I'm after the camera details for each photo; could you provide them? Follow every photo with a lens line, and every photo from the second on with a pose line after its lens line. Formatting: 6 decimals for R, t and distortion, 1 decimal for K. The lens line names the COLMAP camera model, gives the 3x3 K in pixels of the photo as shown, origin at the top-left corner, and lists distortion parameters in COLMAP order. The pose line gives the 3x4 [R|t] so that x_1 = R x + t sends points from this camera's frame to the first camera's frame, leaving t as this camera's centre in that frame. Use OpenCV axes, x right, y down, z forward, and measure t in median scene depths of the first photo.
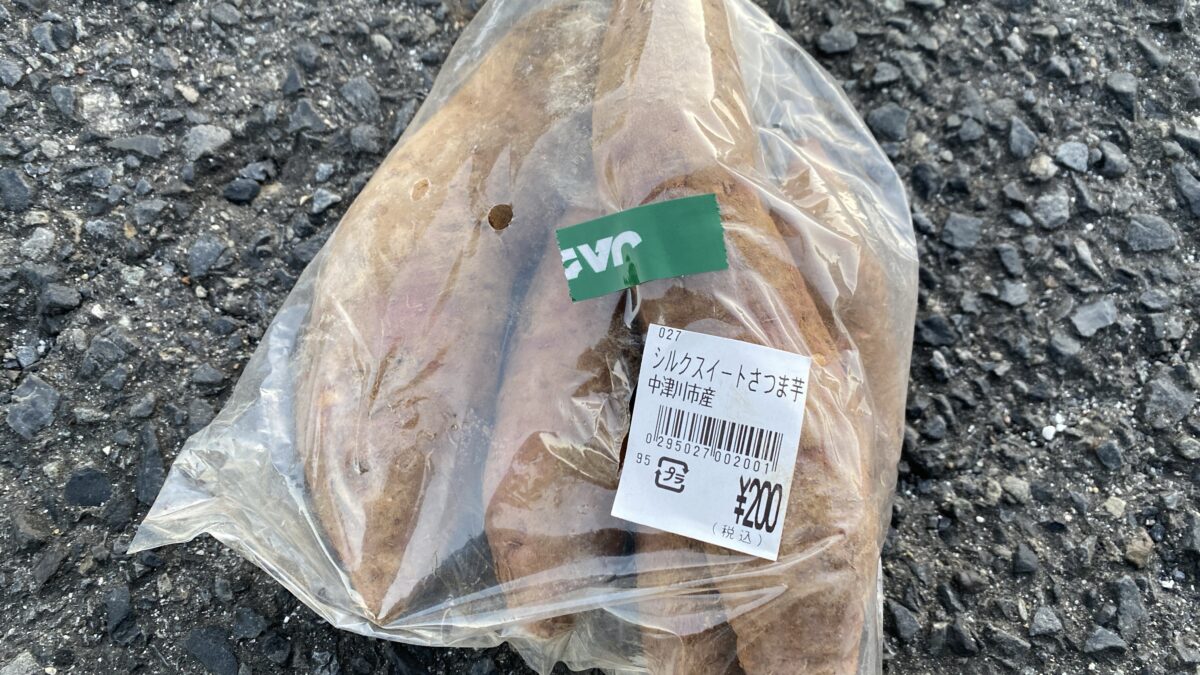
lens RADIAL K [[885.2, 0, 595.8], [0, 885.2, 332.7], [0, 0, 1]] dist [0.008008, -0.002758]
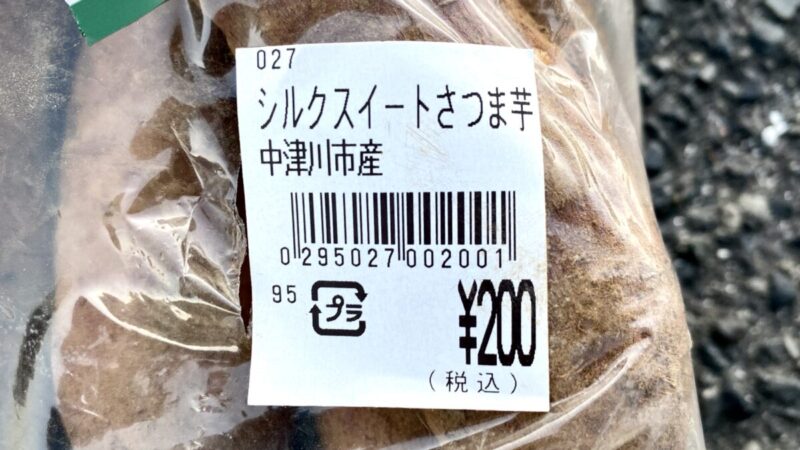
lens RADIAL K [[590.1, 0, 400.7], [0, 590.1, 224.1], [0, 0, 1]] dist [0.008008, -0.002758]
pose [[0.959991, -0.228281, 0.162189, 0.075027], [0.215217, 0.972008, 0.094243, 0.081365], [-0.179163, -0.055567, 0.982249, 0.629114]]
